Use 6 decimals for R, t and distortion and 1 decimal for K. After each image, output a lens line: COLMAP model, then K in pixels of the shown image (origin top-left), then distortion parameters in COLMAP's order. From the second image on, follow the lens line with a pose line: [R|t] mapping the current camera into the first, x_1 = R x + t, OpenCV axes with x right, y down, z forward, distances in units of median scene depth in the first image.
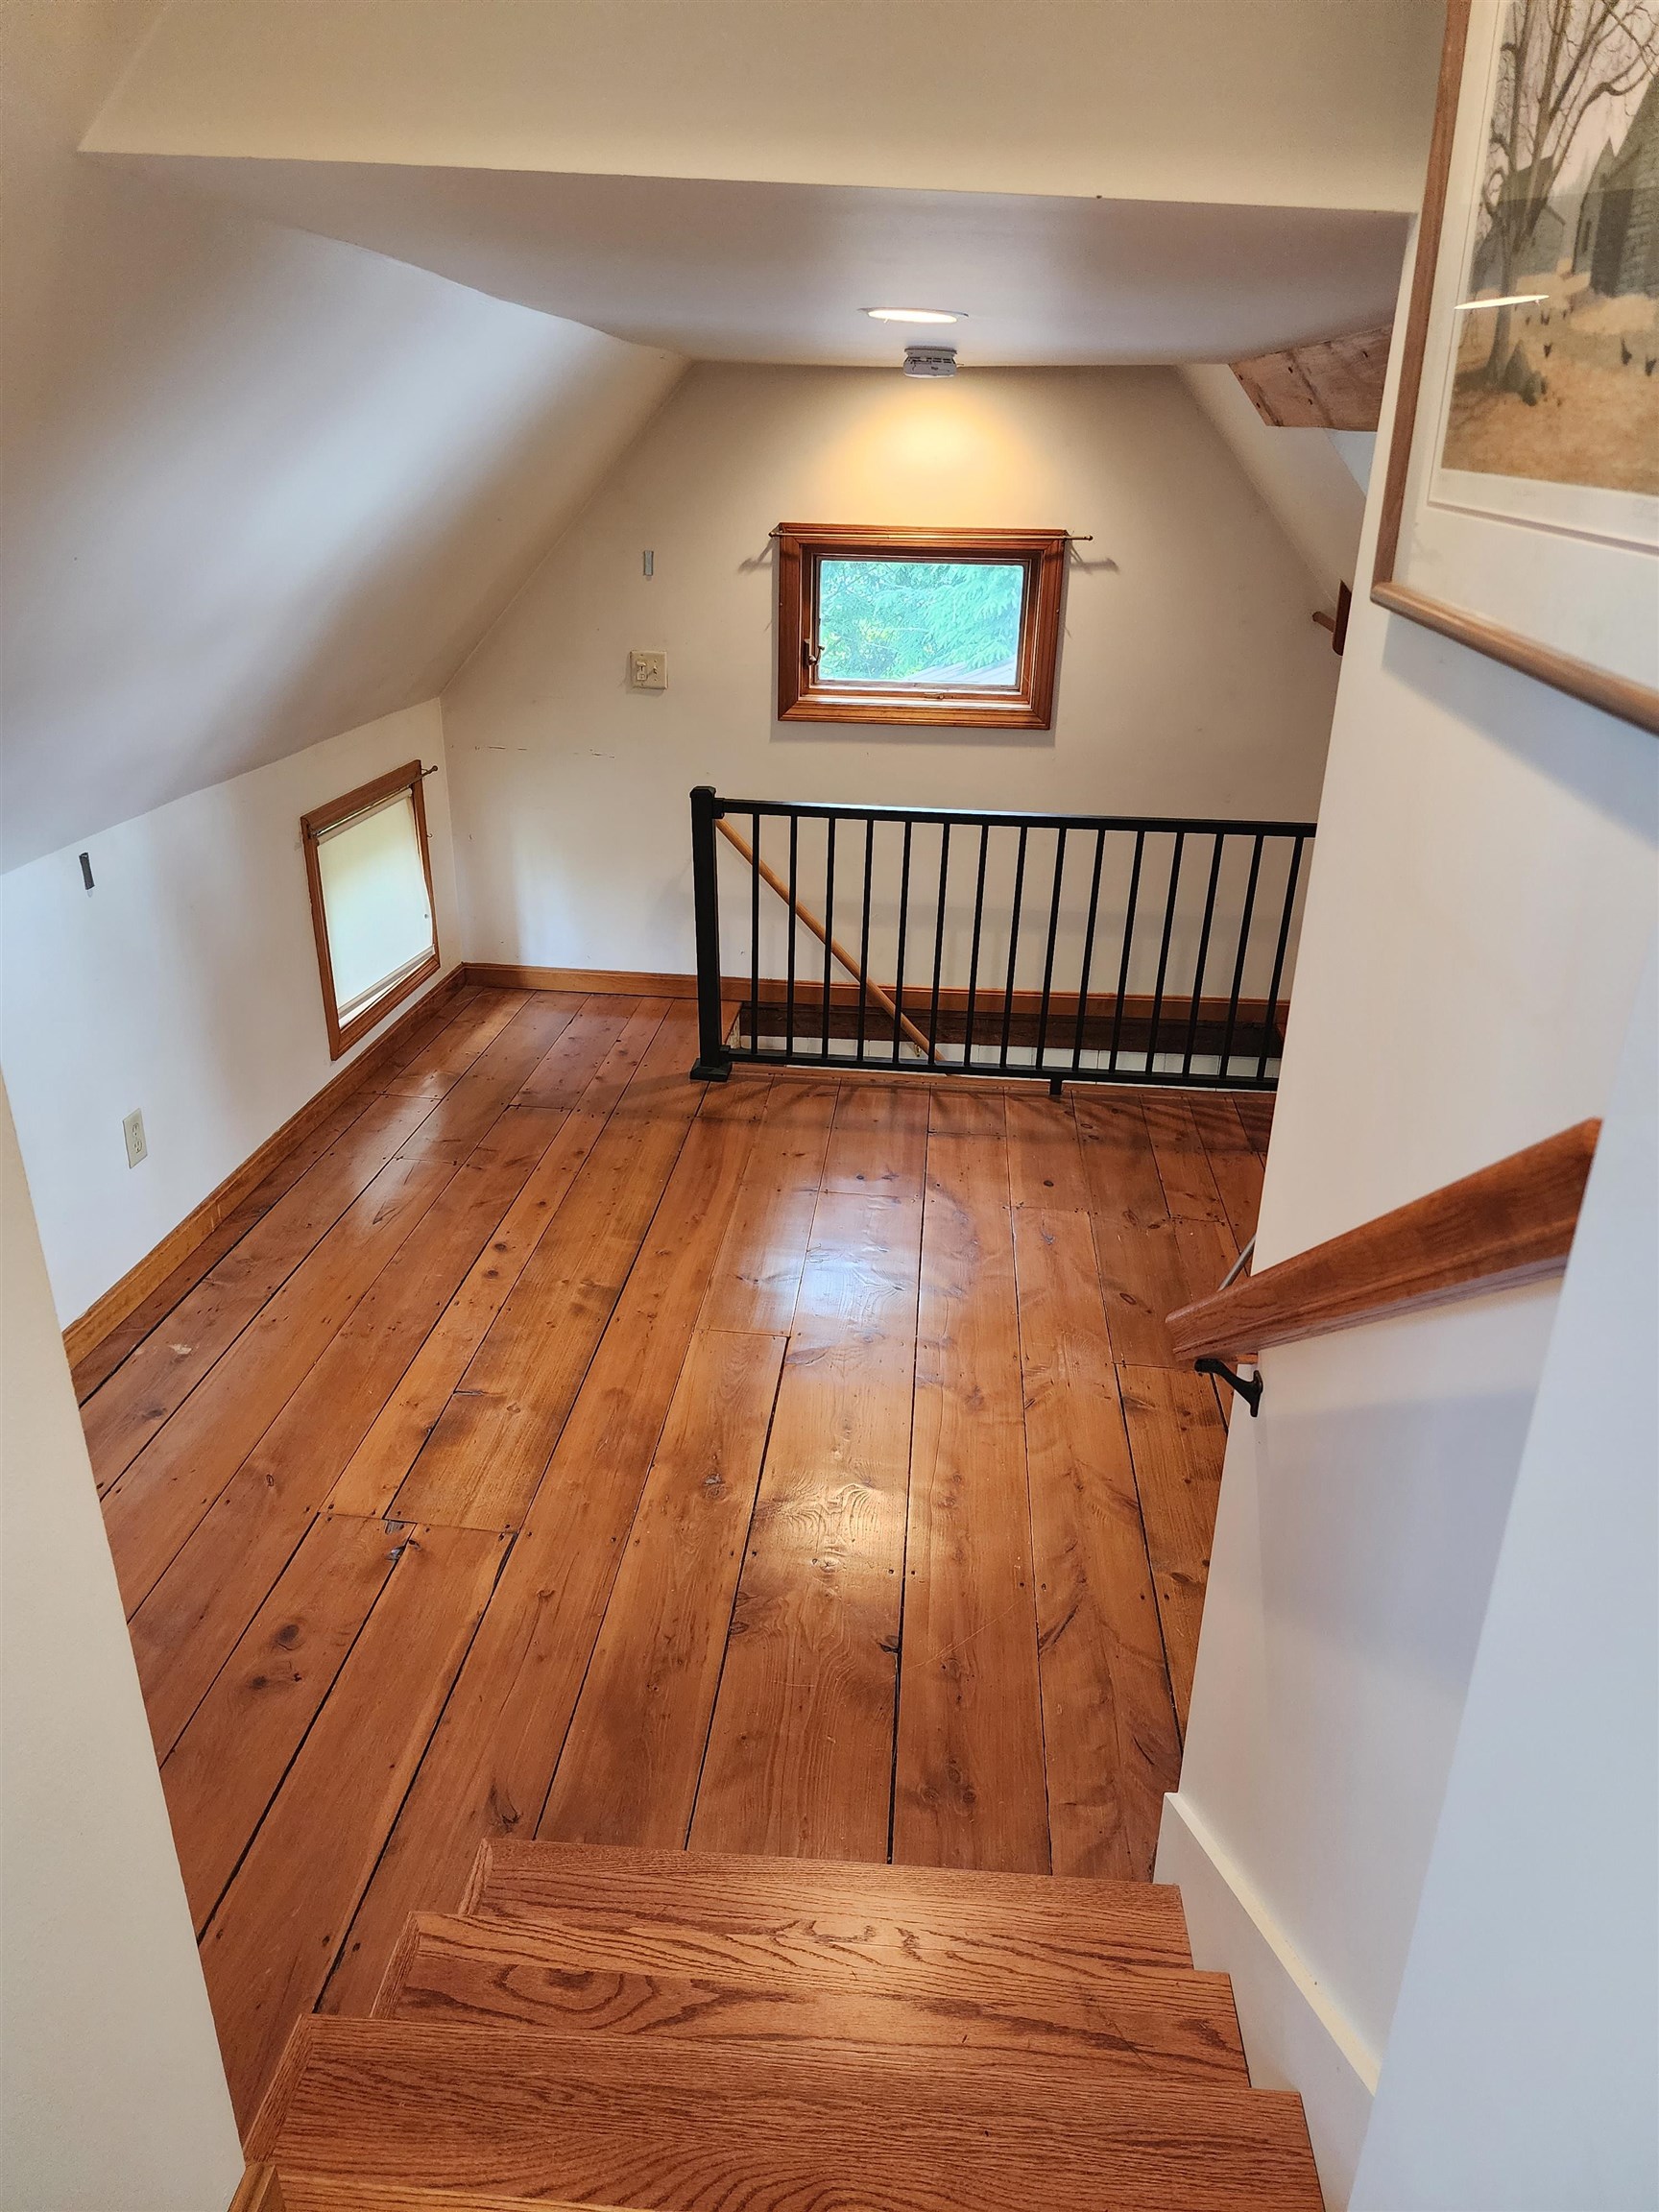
lens RADIAL K [[1497.8, 0, 832.0], [0, 1497.8, 1111.4], [0, 0, 1]] dist [0.083420, -0.038157]
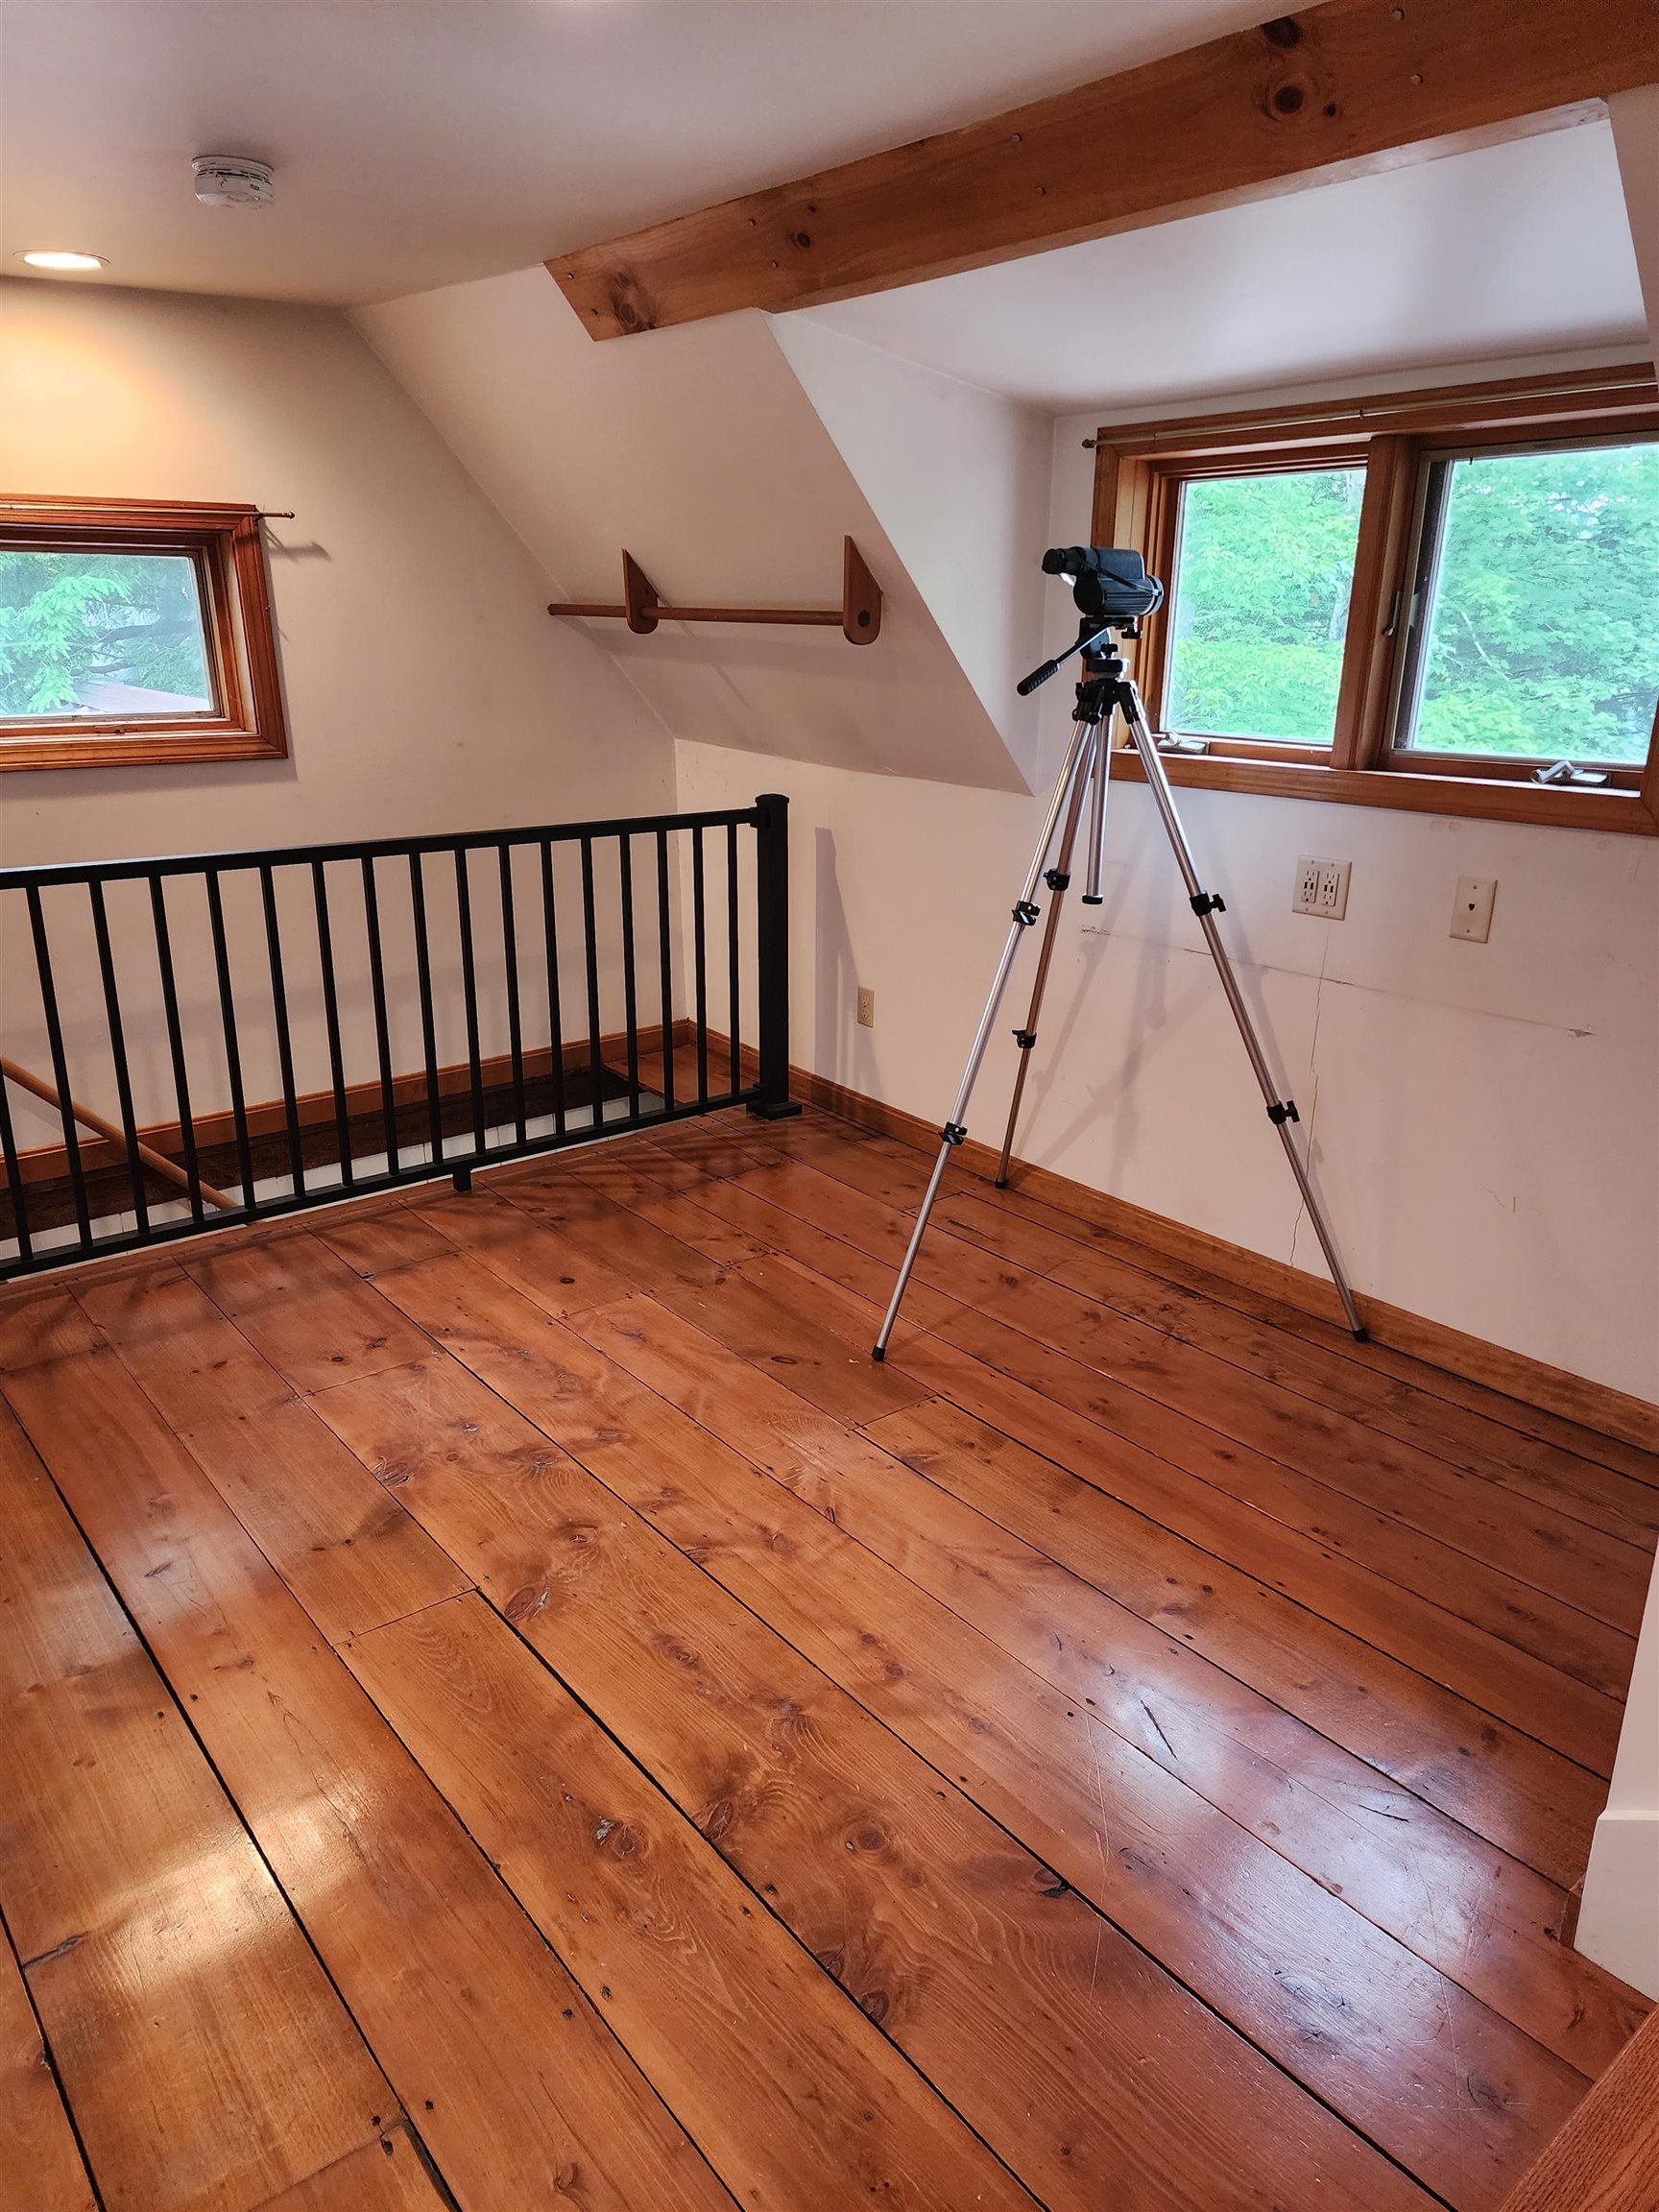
lens RADIAL K [[1497.8, 0, 825.7], [0, 1497.8, 1107.6], [0, 0, 1]] dist [0.083420, -0.038157]
pose [[0.725403, -0.240413, 0.644975, -0.231100], [0.295175, 0.955141, 0.024044, -0.016757], [-0.621822, 0.172939, 0.763826, 0.279011]]
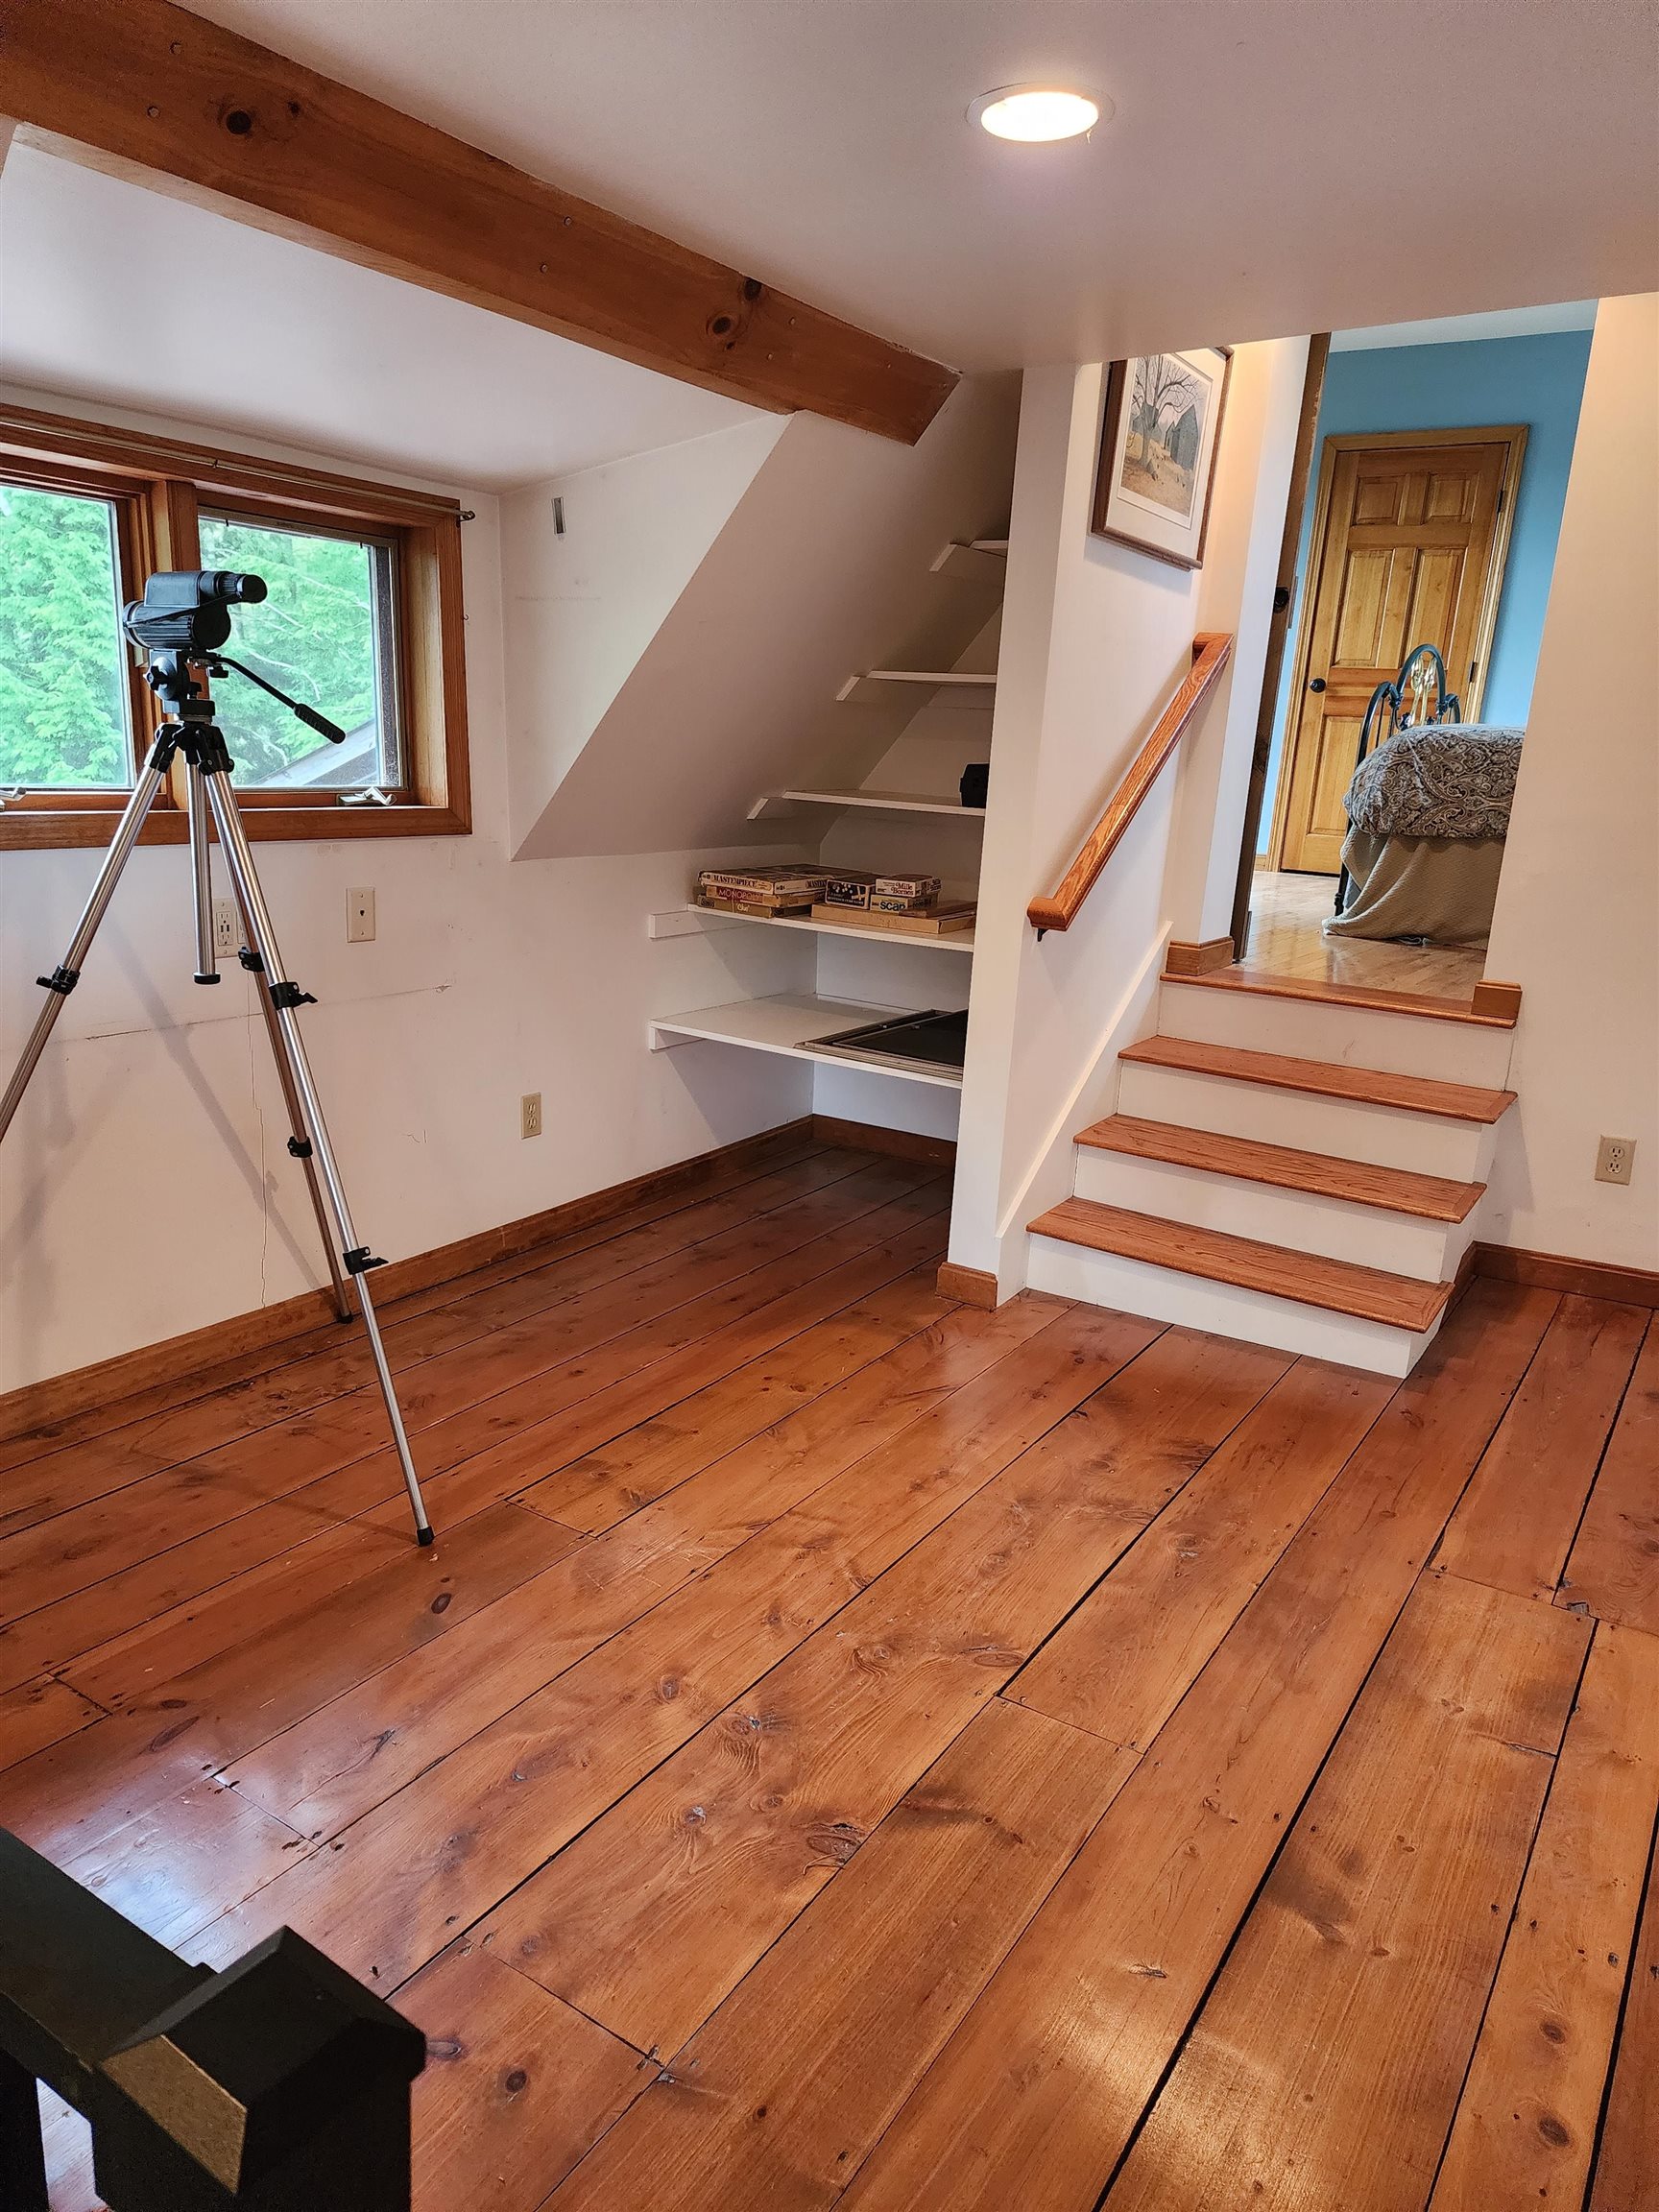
lens RADIAL K [[1497.8, 0, 831.5], [0, 1497.8, 1108.9], [0, 0, 1]] dist [0.083420, -0.038157]
pose [[-0.880195, -0.180709, 0.438862, -0.156326], [0.129050, 0.798712, 0.587711, -0.329937], [-0.456730, 0.573936, -0.679702, 1.030171]]
